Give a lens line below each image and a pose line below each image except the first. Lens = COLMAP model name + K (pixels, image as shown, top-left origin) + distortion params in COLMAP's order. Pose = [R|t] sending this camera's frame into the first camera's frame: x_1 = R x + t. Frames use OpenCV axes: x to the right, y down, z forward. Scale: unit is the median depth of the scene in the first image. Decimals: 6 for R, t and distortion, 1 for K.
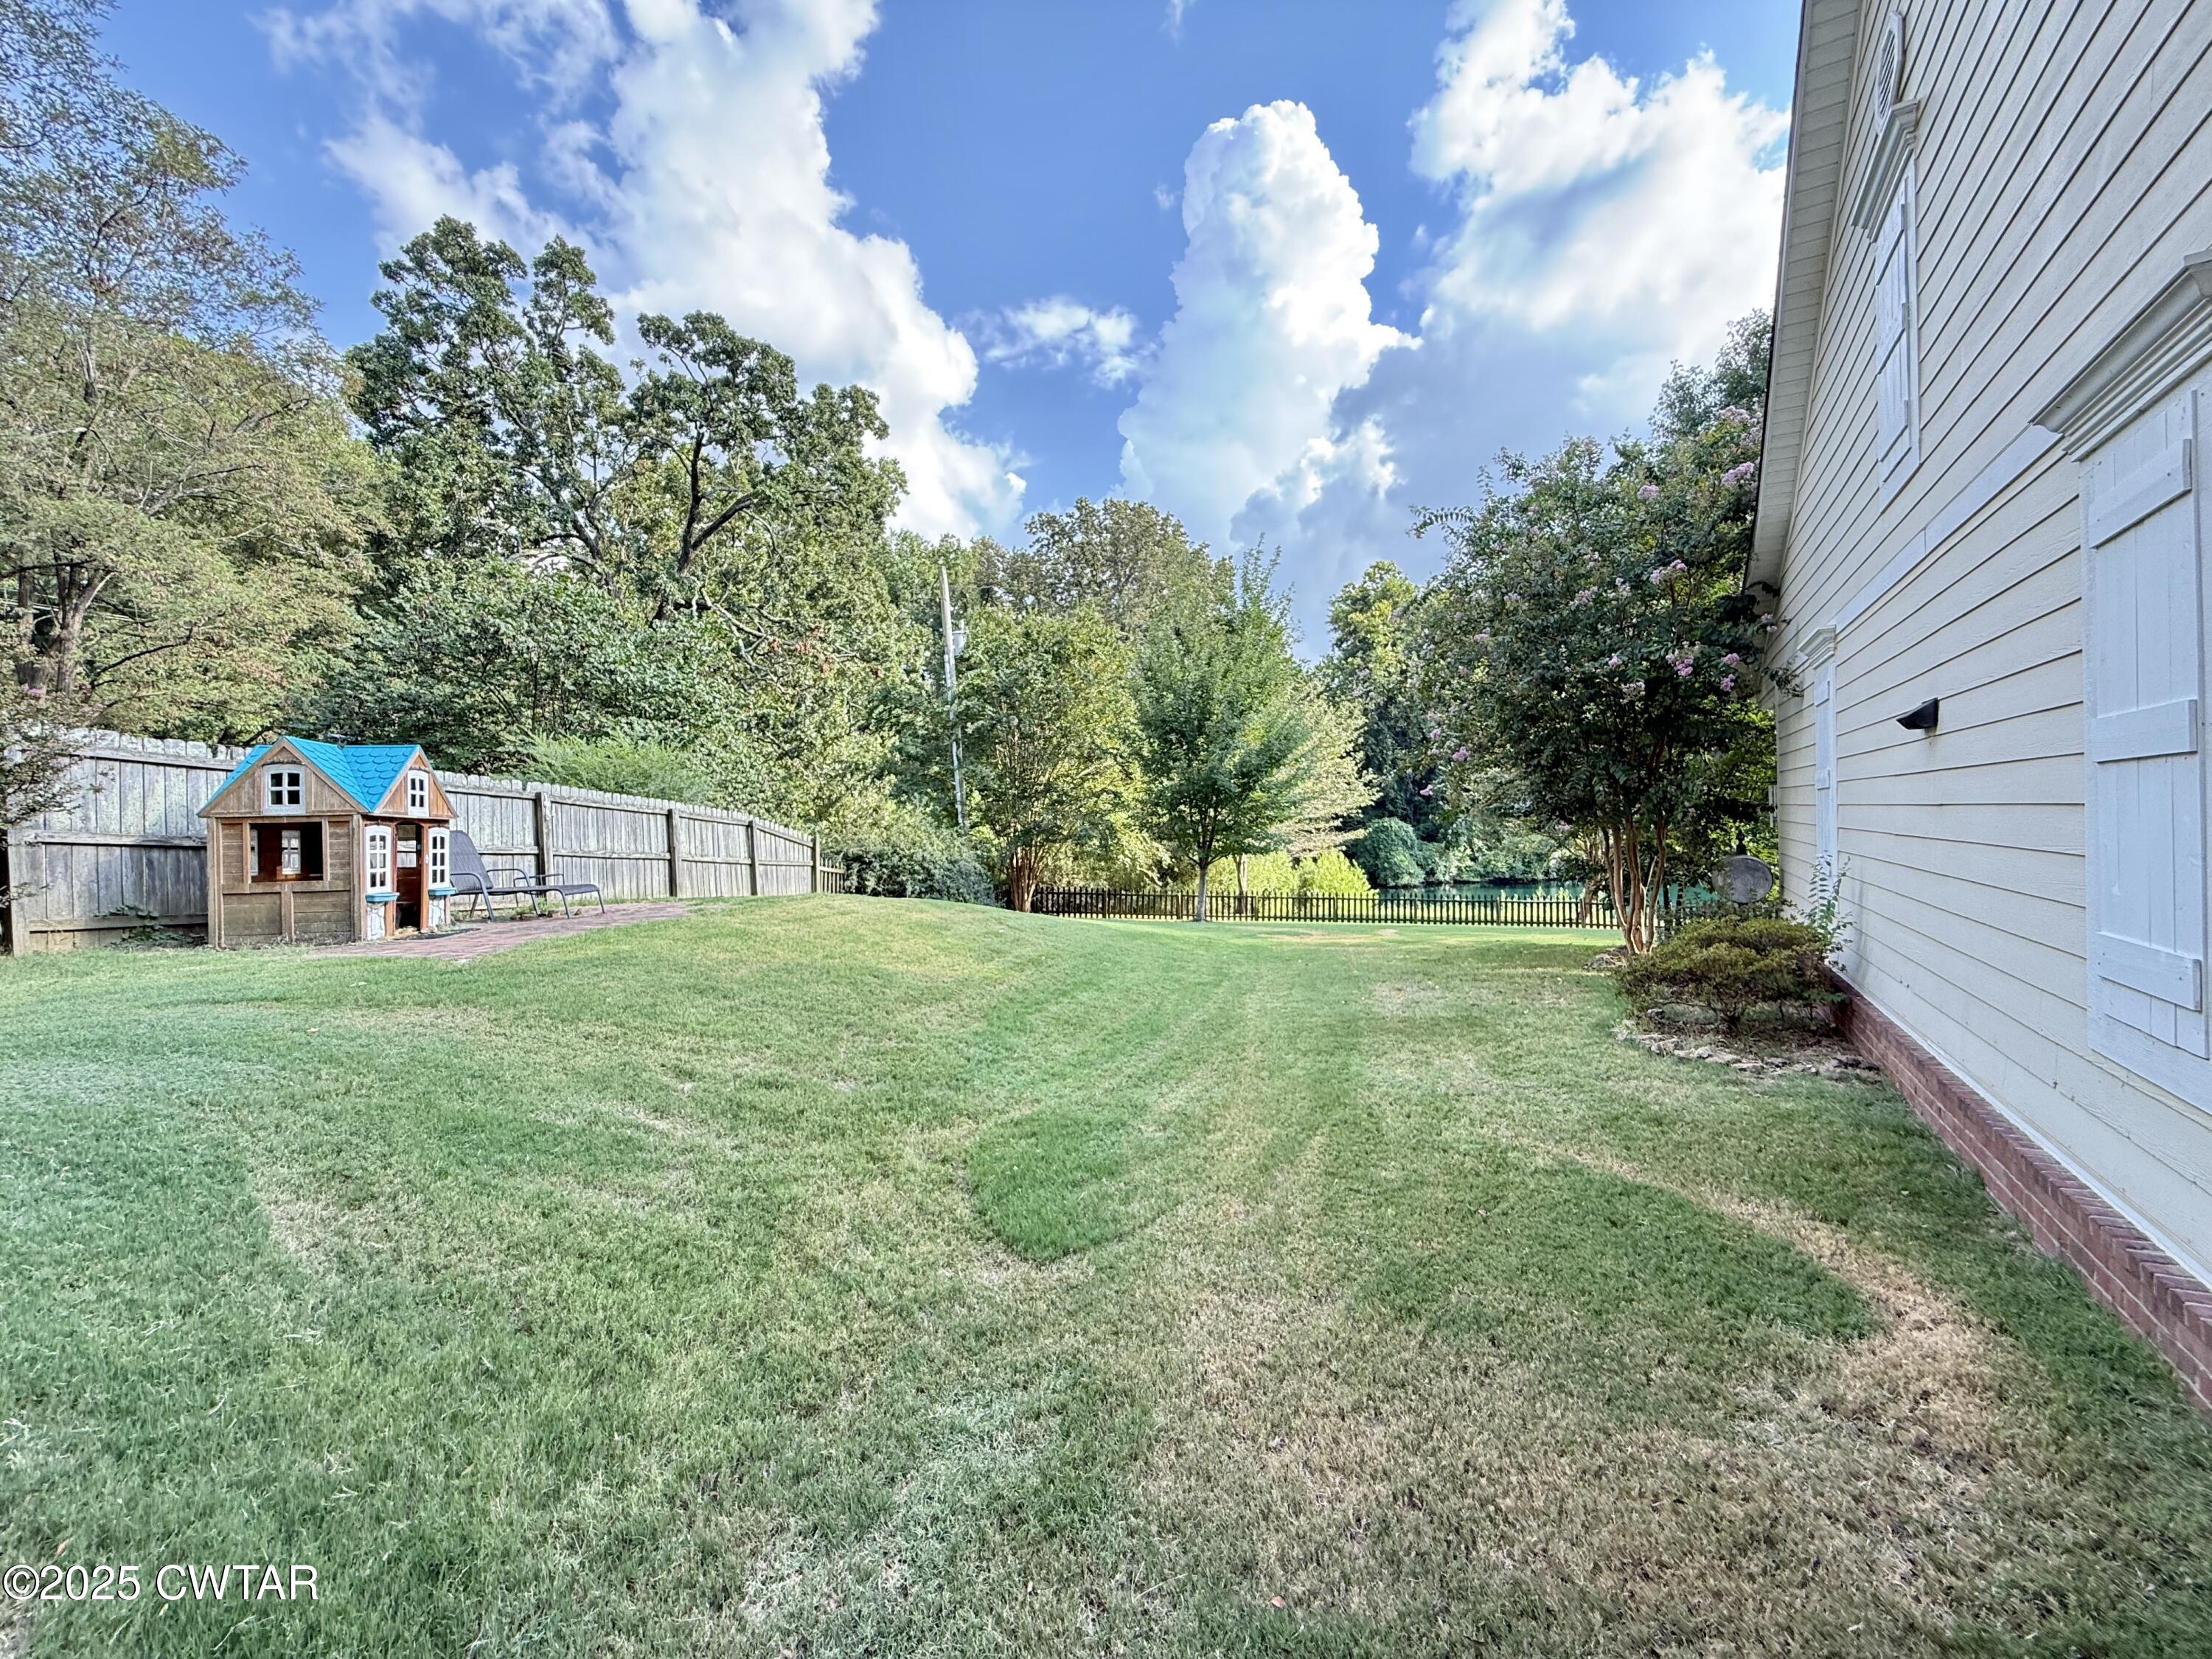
lens RADIAL K [[885.7, 0, 1107.6], [0, 885.7, 827.8], [0, 0, 1]] dist [0.000477, 0.000020]
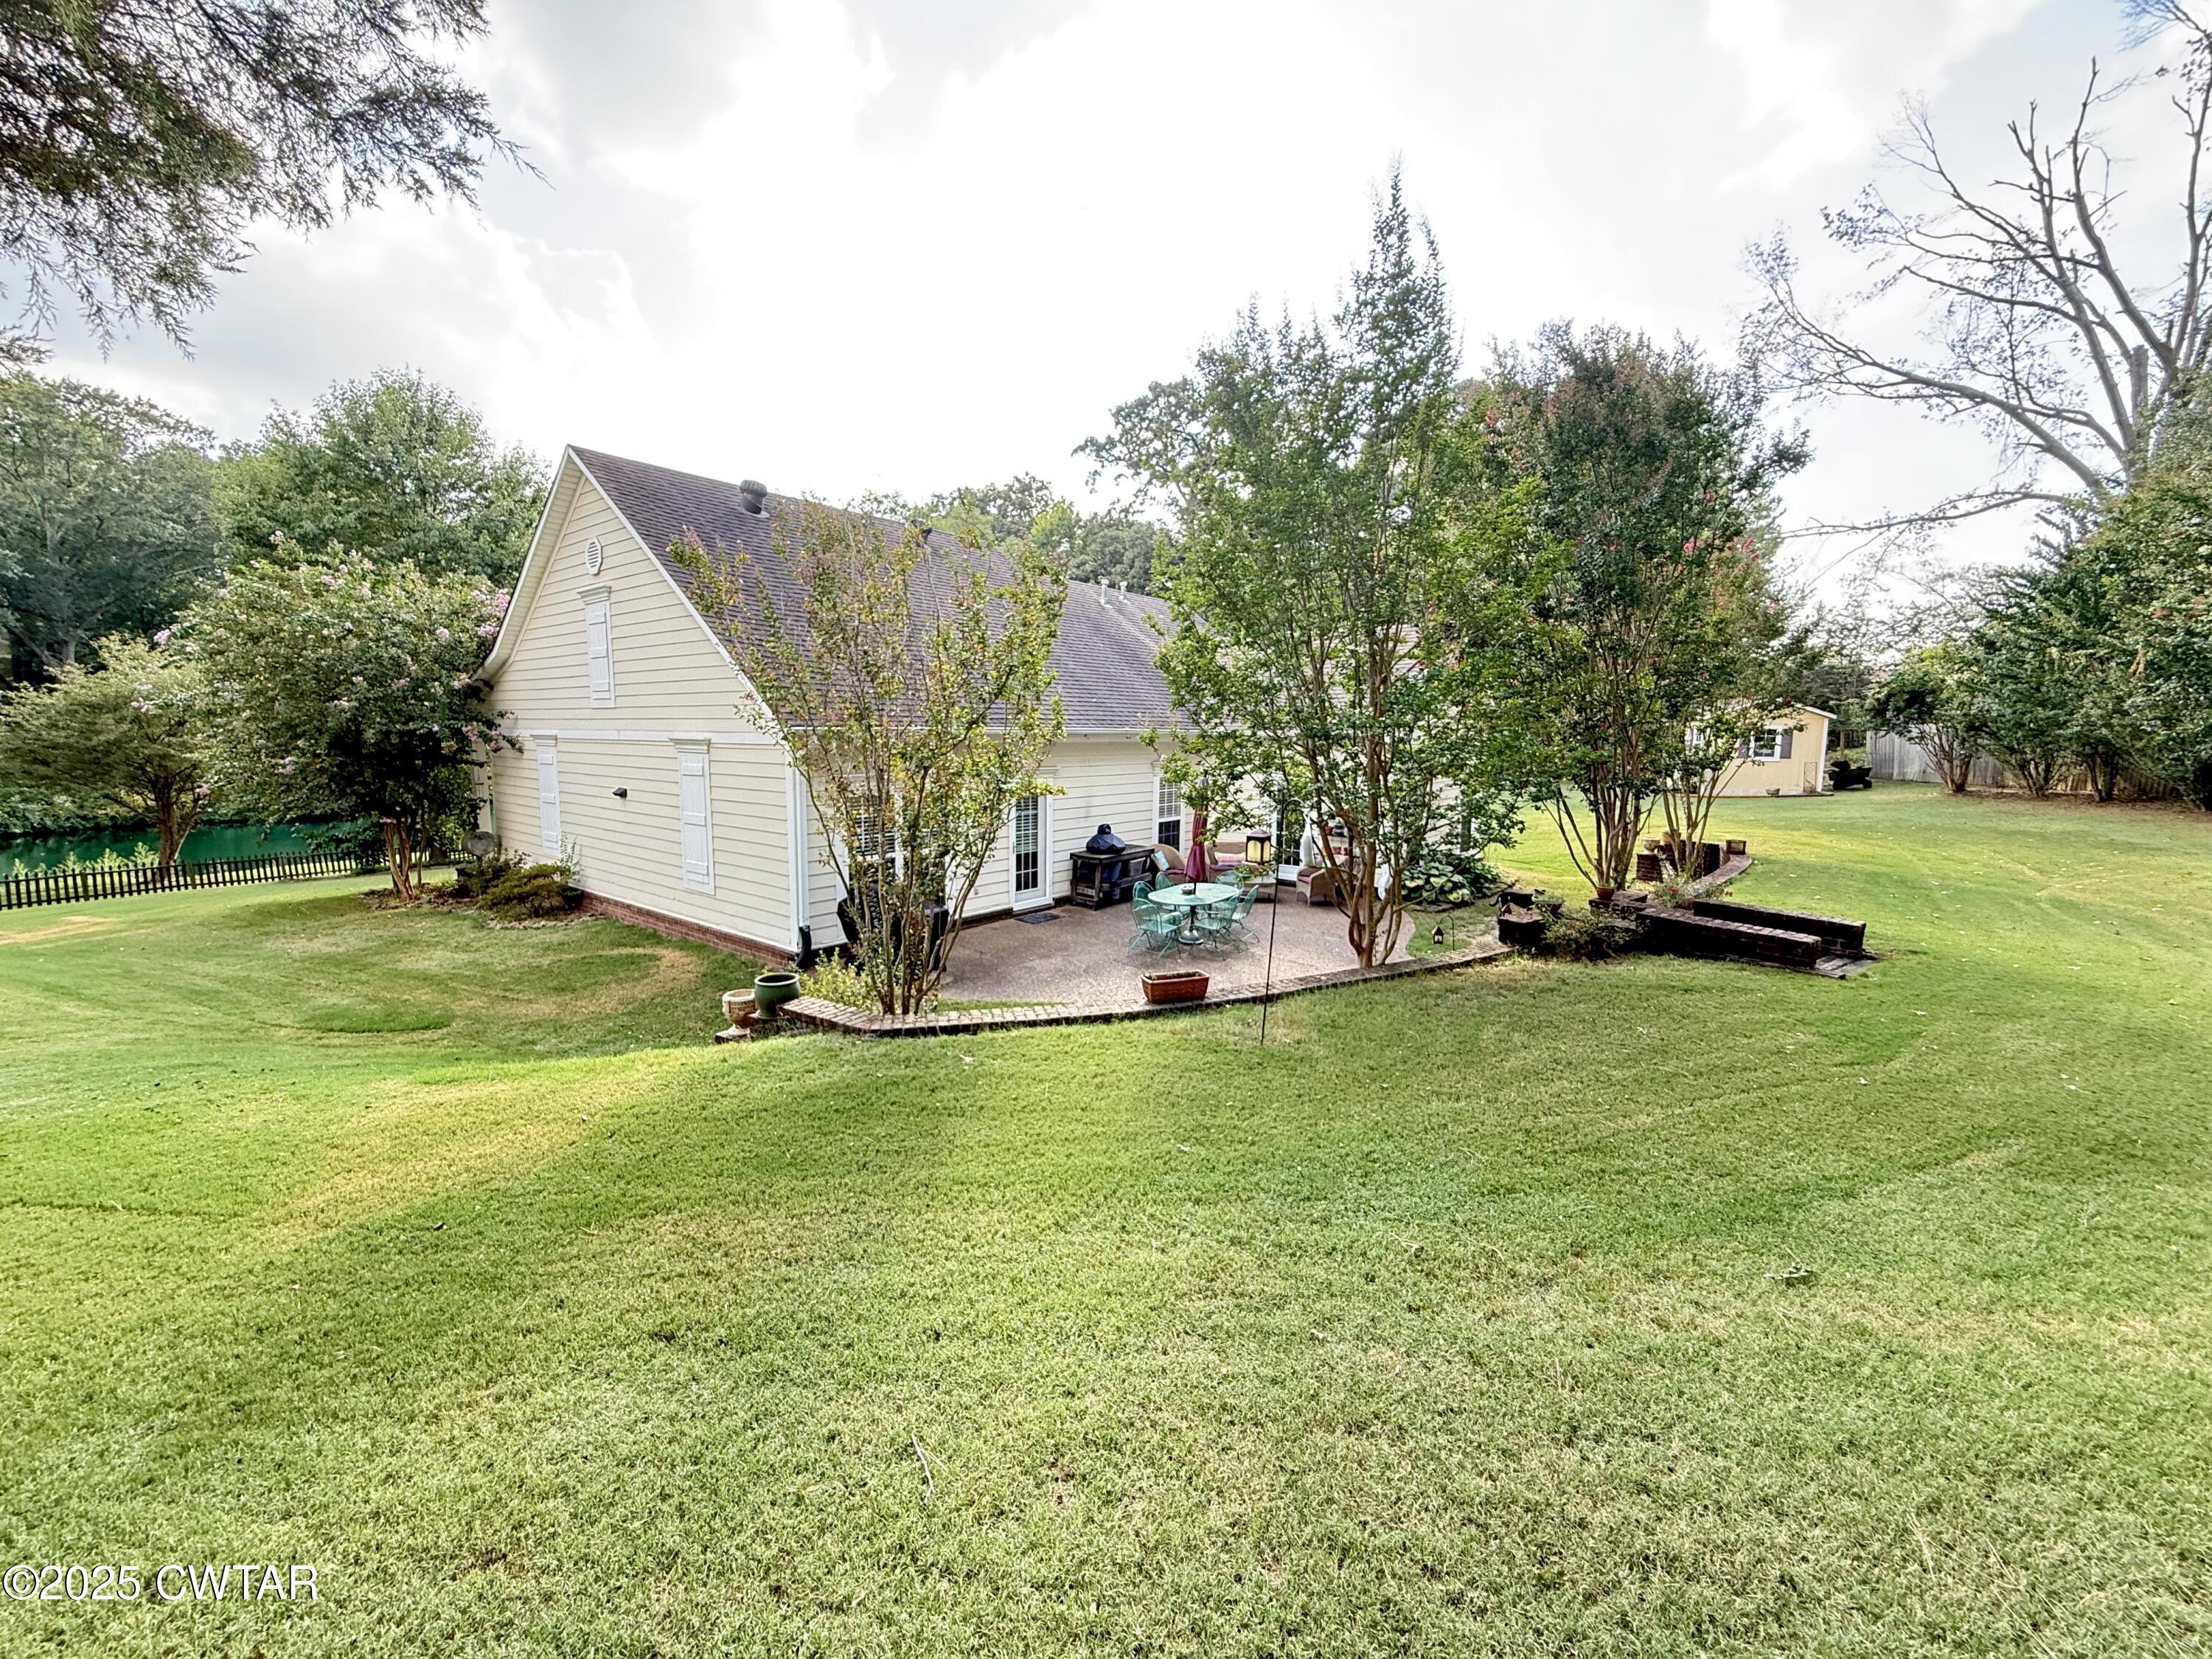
lens RADIAL K [[885.7, 0, 1107.2], [0, 885.7, 828.1], [0, 0, 1]] dist [0.000477, 0.000020]
pose [[0.131251, -0.086547, 0.987564, -1.929393], [-0.003630, 0.996133, 0.087780, -0.288812], [-0.991343, -0.015106, 0.130429, -1.082009]]
